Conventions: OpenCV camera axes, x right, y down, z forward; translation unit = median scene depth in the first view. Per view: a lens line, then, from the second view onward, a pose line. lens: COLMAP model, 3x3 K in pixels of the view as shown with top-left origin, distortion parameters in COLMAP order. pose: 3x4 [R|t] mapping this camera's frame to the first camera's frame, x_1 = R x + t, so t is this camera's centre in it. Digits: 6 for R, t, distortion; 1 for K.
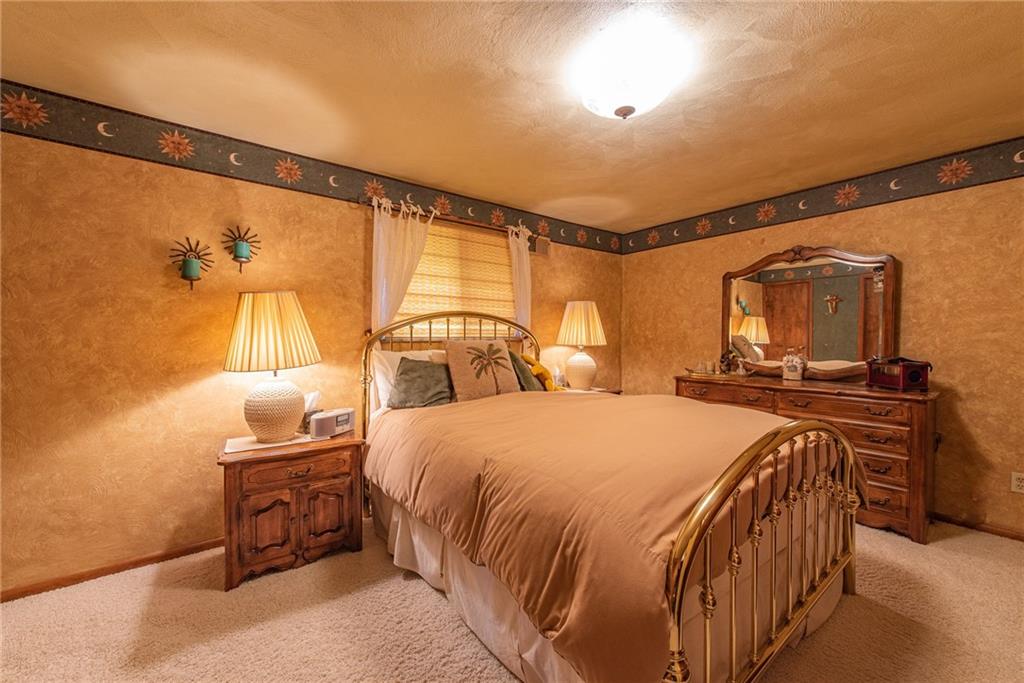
lens RADIAL K [[397.0, 0, 508.7], [0, 397.0, 338.2], [0, 0, 1]] dist [-0.002679, -0.000267]
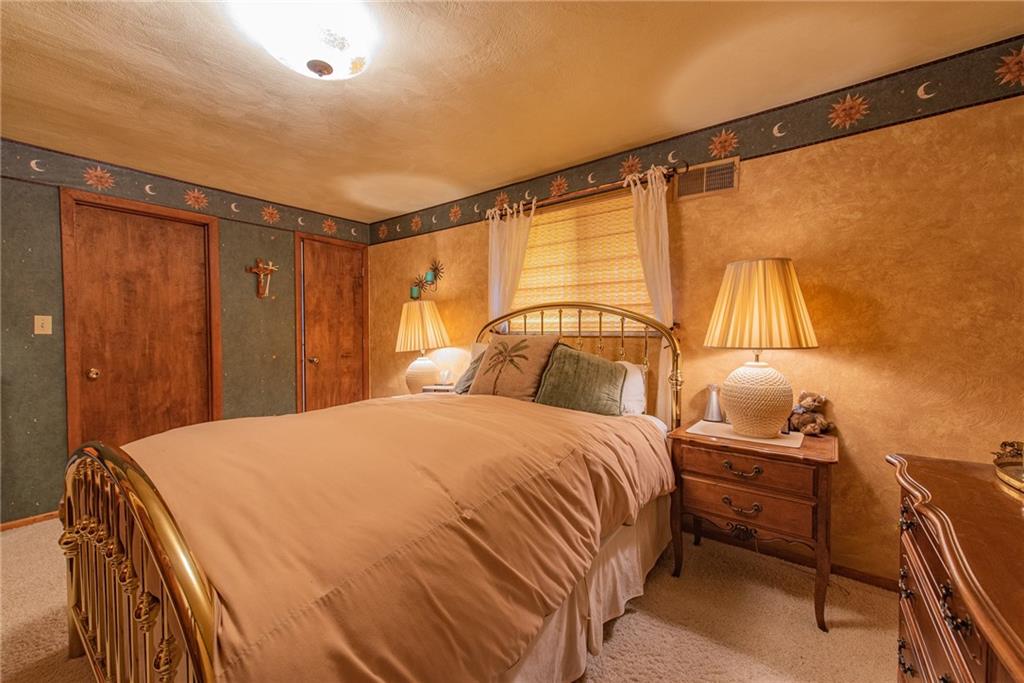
lens RADIAL K [[397.0, 0, 509.0], [0, 397.0, 341.6], [0, 0, 1]] dist [-0.002679, -0.000267]
pose [[0.250441, 0.026840, -0.967760, 0.692509], [-0.002159, 0.999629, 0.027165, -0.004149], [0.968130, -0.004714, 0.250406, 0.656054]]
